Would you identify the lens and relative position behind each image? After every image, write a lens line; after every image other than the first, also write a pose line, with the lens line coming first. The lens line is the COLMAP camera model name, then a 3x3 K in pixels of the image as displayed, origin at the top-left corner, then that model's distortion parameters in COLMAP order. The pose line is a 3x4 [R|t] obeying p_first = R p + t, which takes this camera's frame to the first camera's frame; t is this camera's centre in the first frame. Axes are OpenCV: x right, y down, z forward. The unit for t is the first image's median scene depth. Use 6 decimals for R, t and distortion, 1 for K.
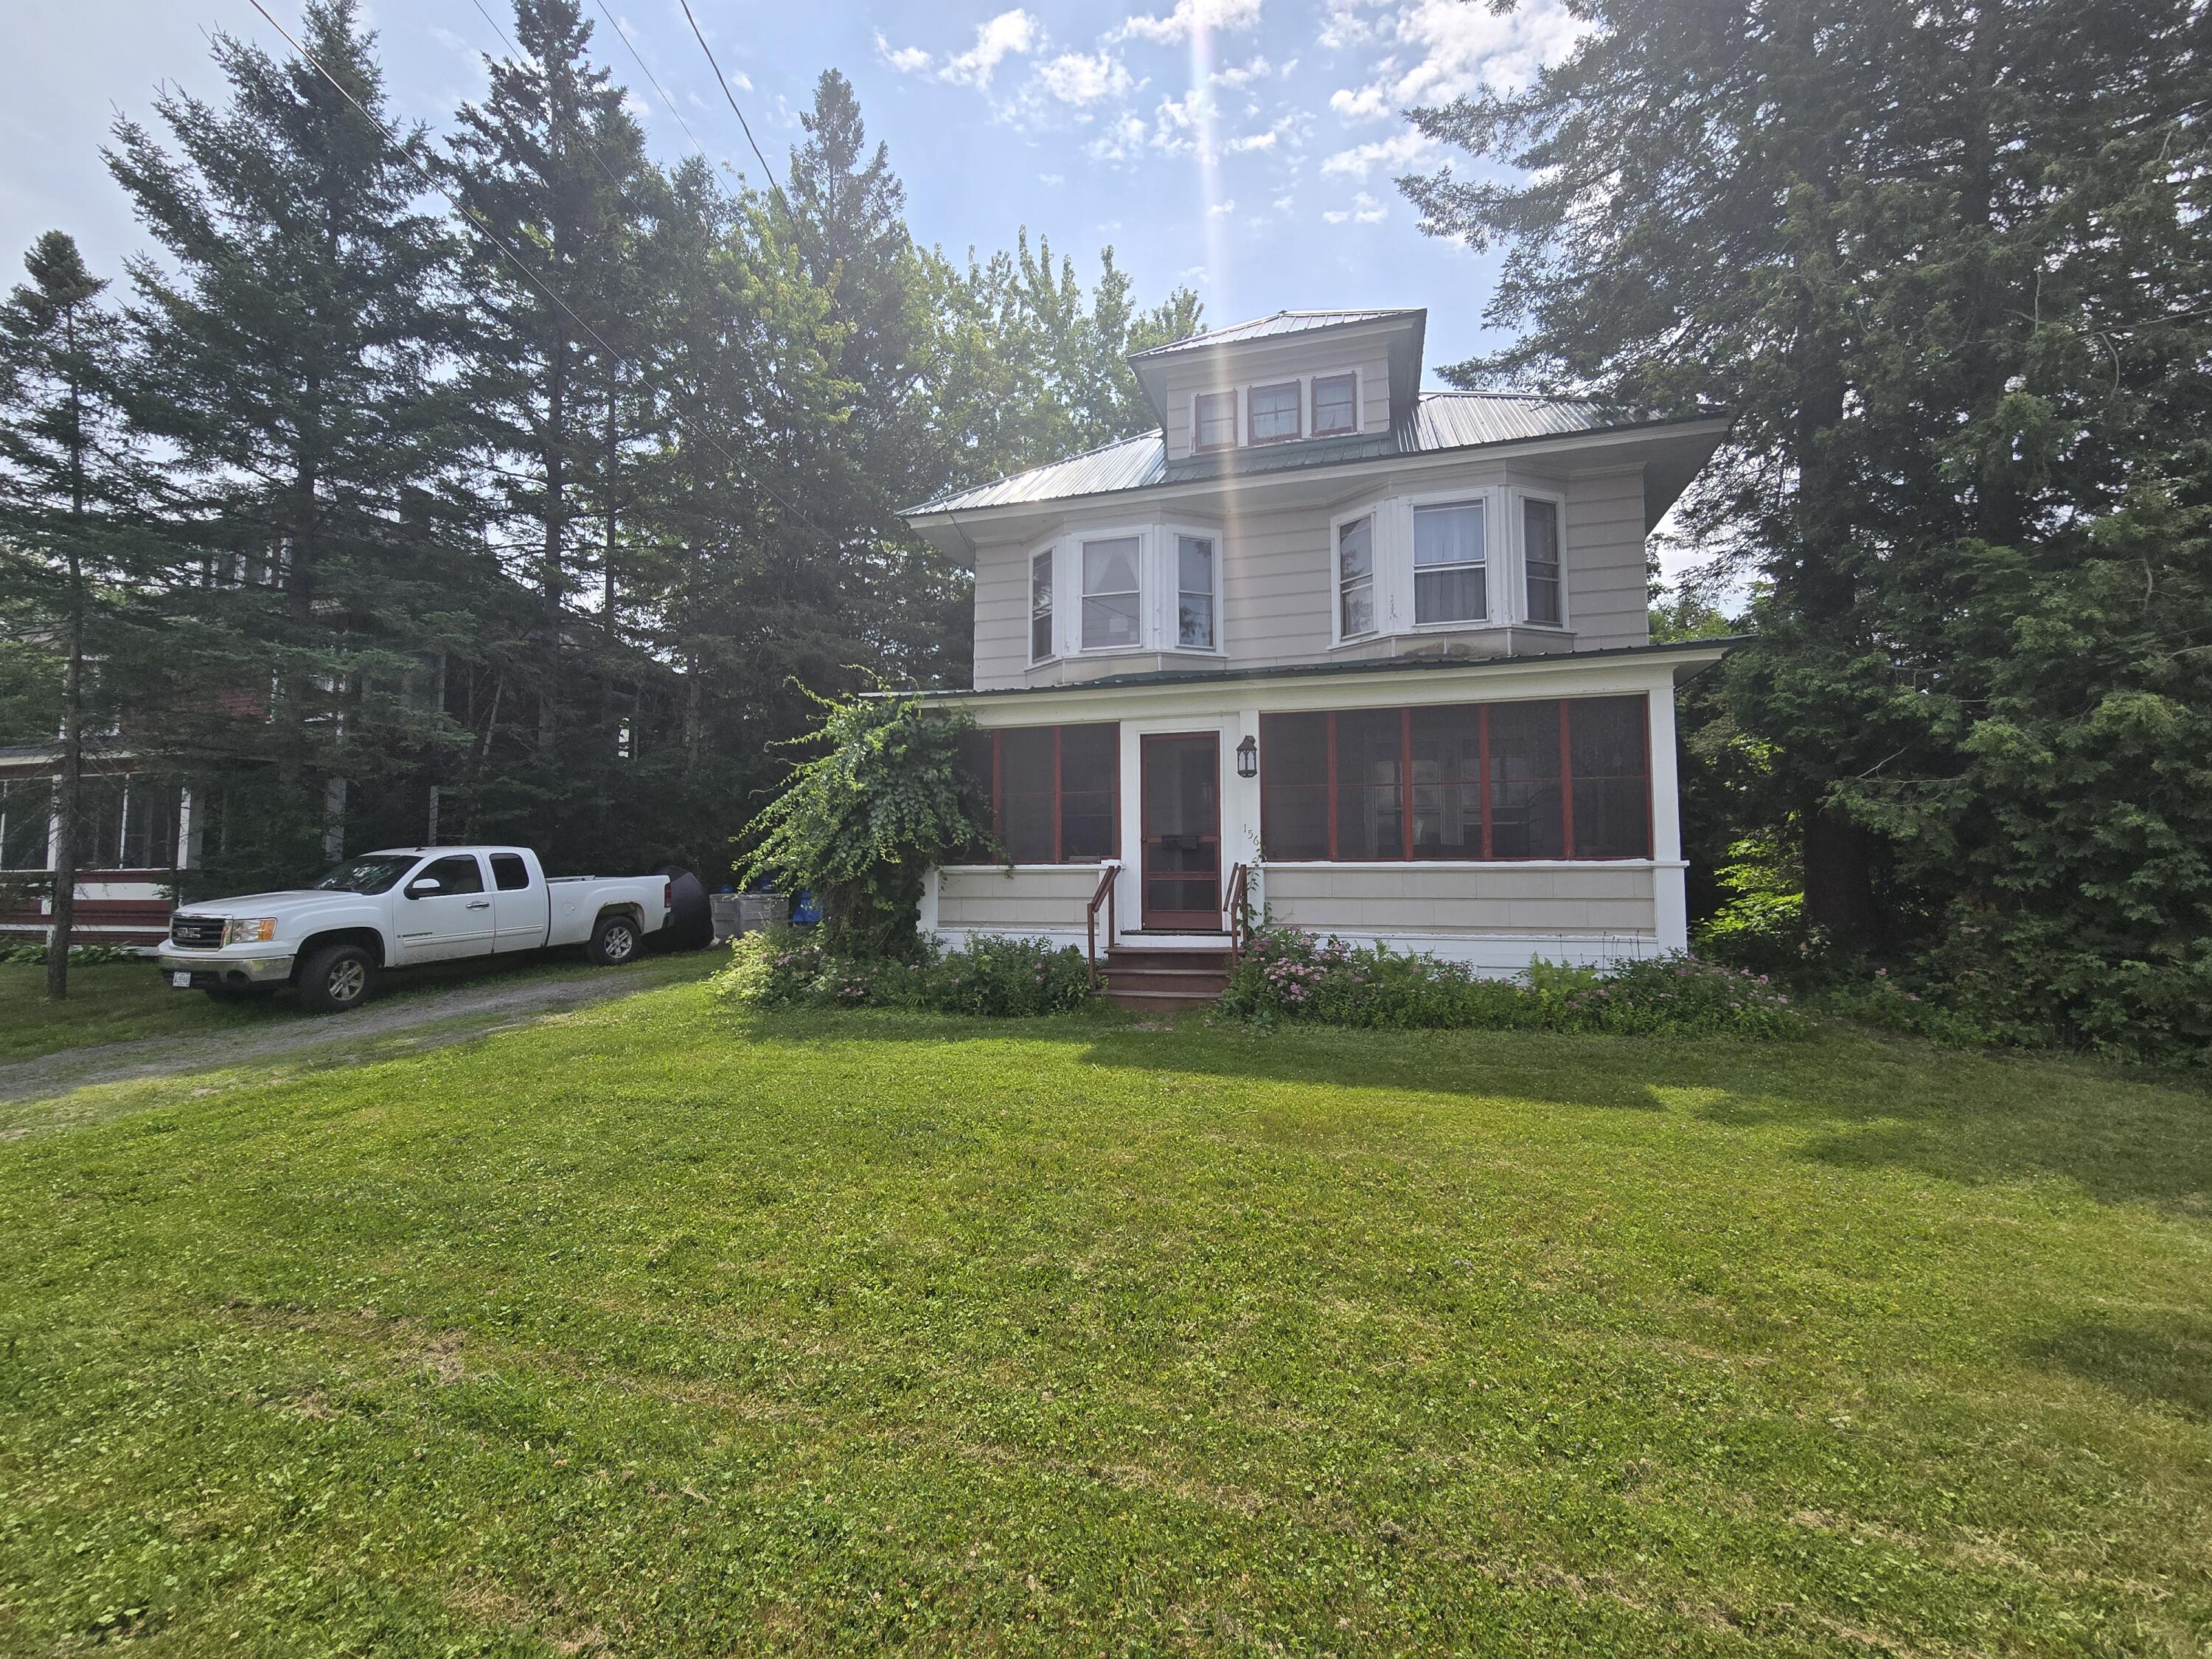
lens RADIAL K [[920.2, 0, 1103.8], [0, 920.2, 824.7], [0, 0, 1]] dist [0.003136, -0.000565]
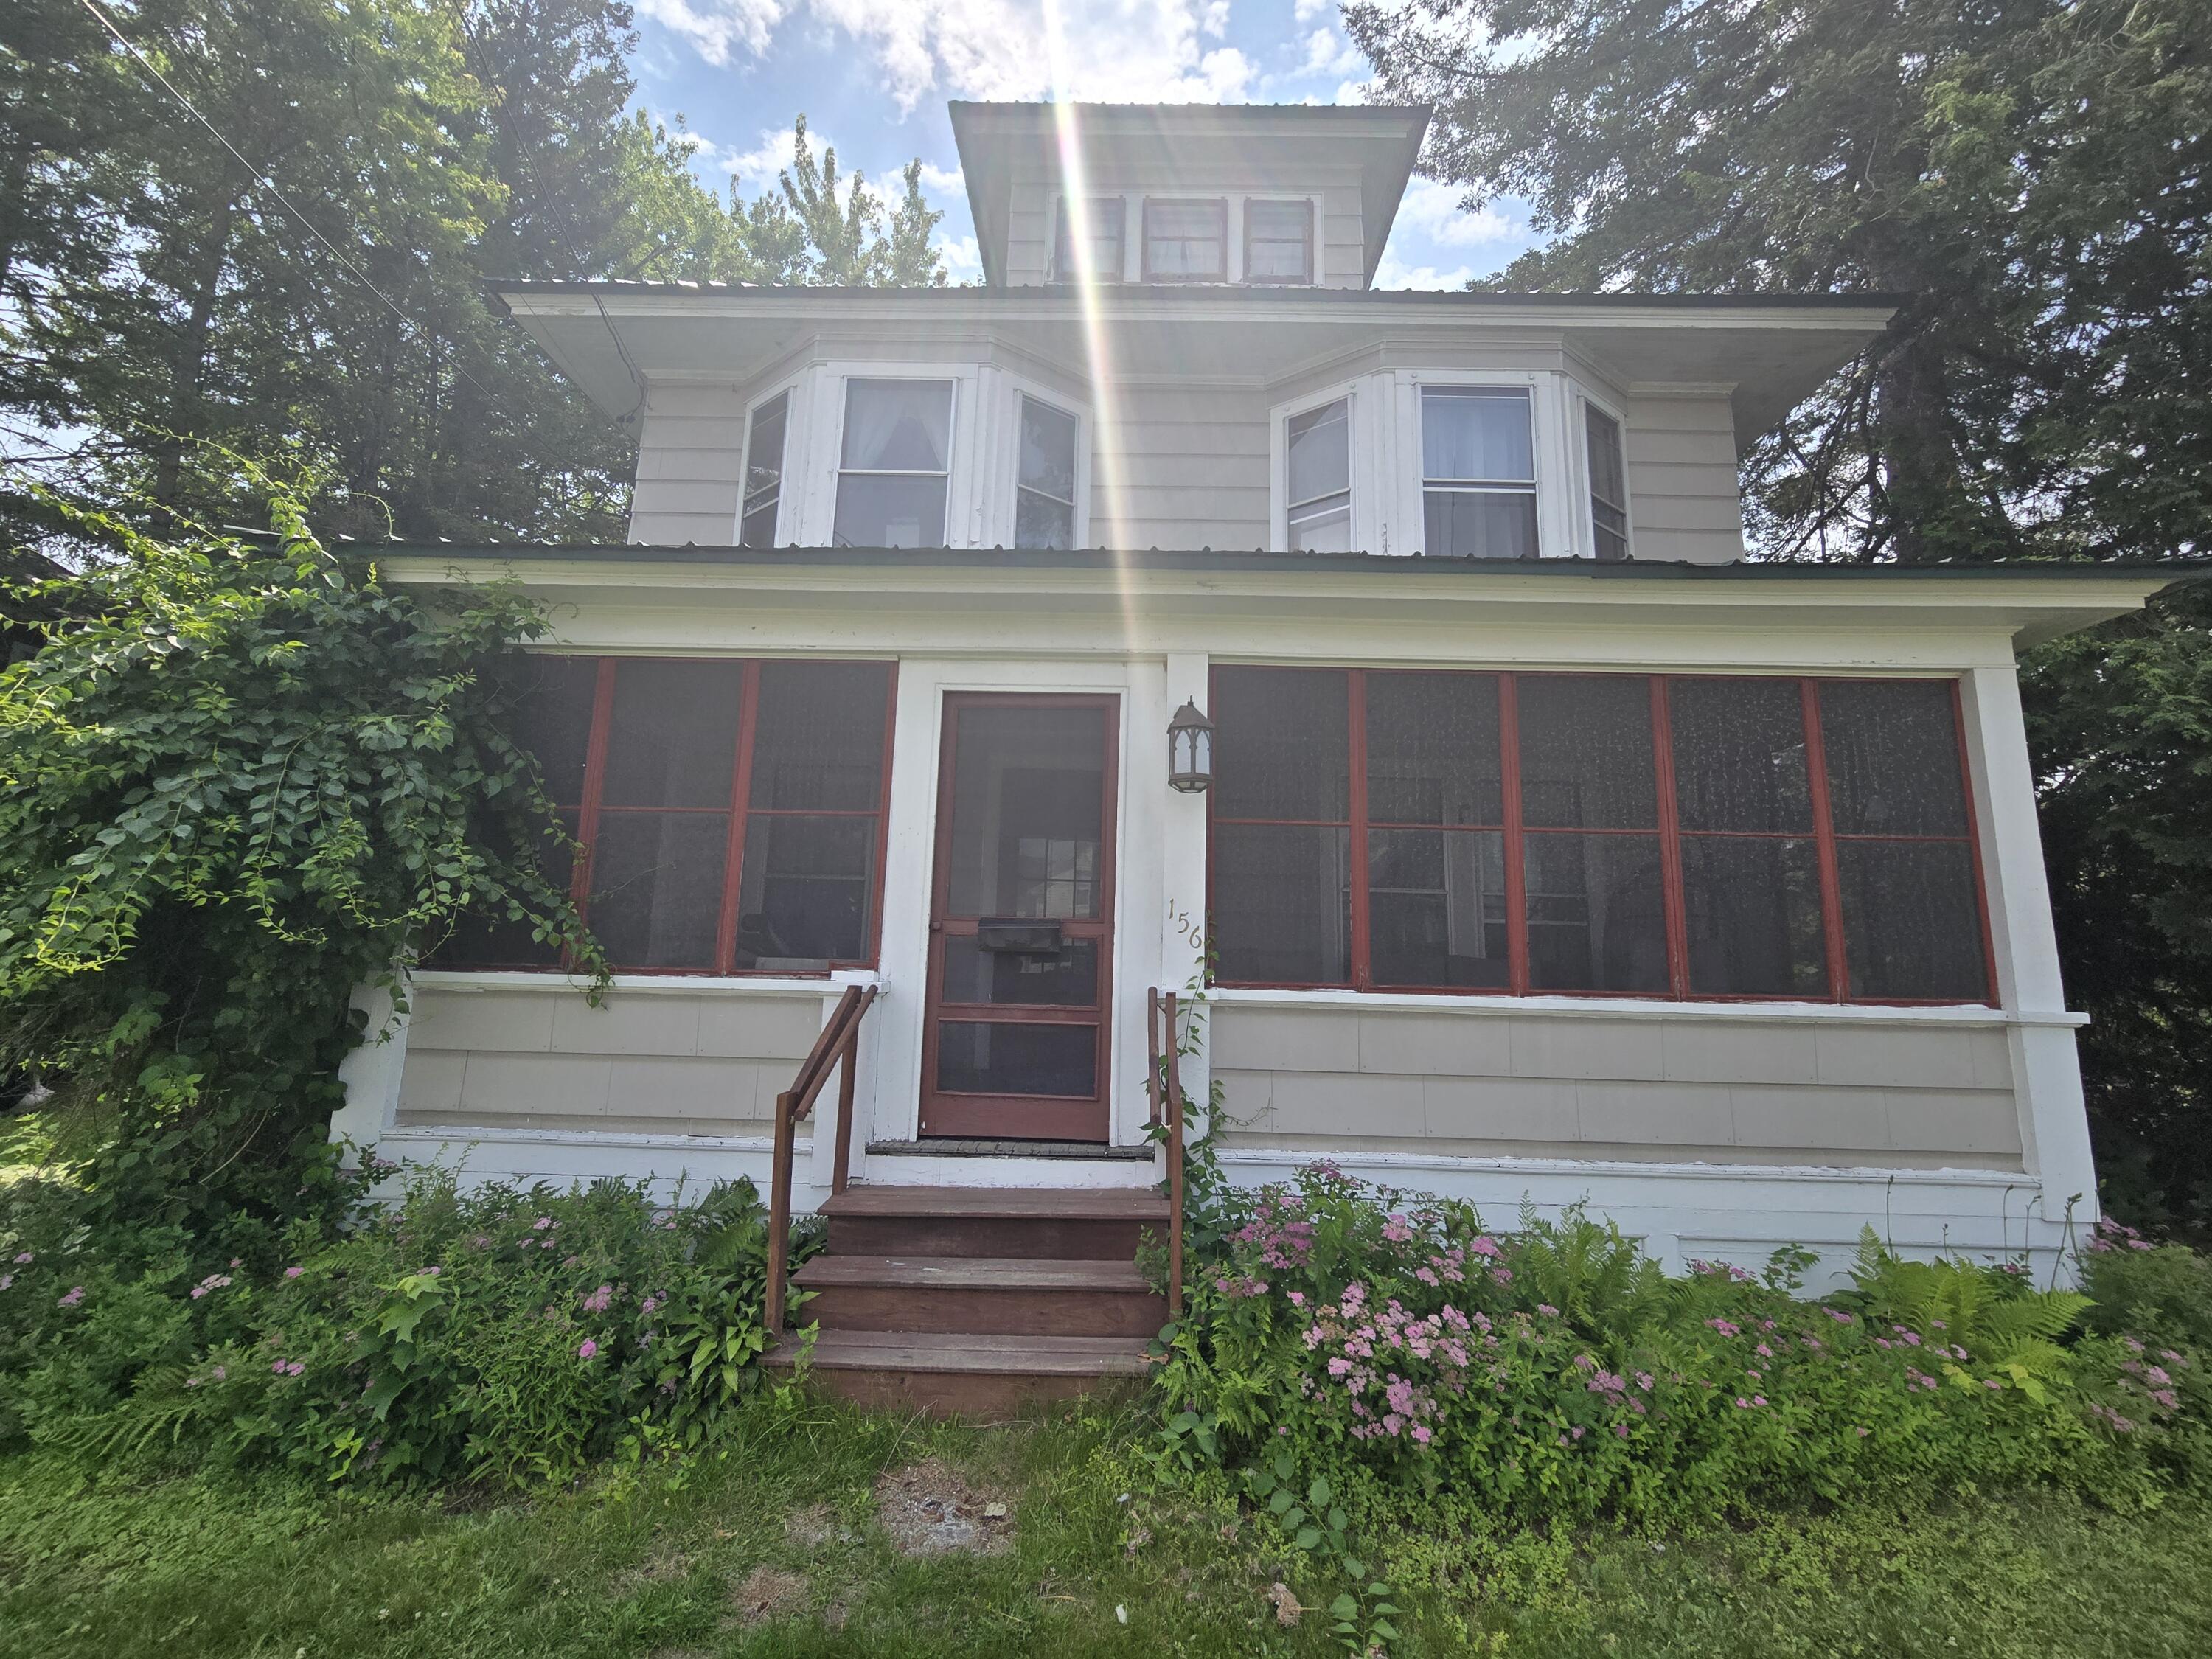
lens RADIAL K [[920.2, 0, 1103.3], [0, 920.2, 824.2], [0, 0, 1]] dist [0.003136, -0.000565]
pose [[0.966438, 0.069035, 0.247449, 0.009050], [-0.041853, 0.992659, -0.113477, 0.014696], [-0.253466, 0.099312, 0.962233, 0.558191]]
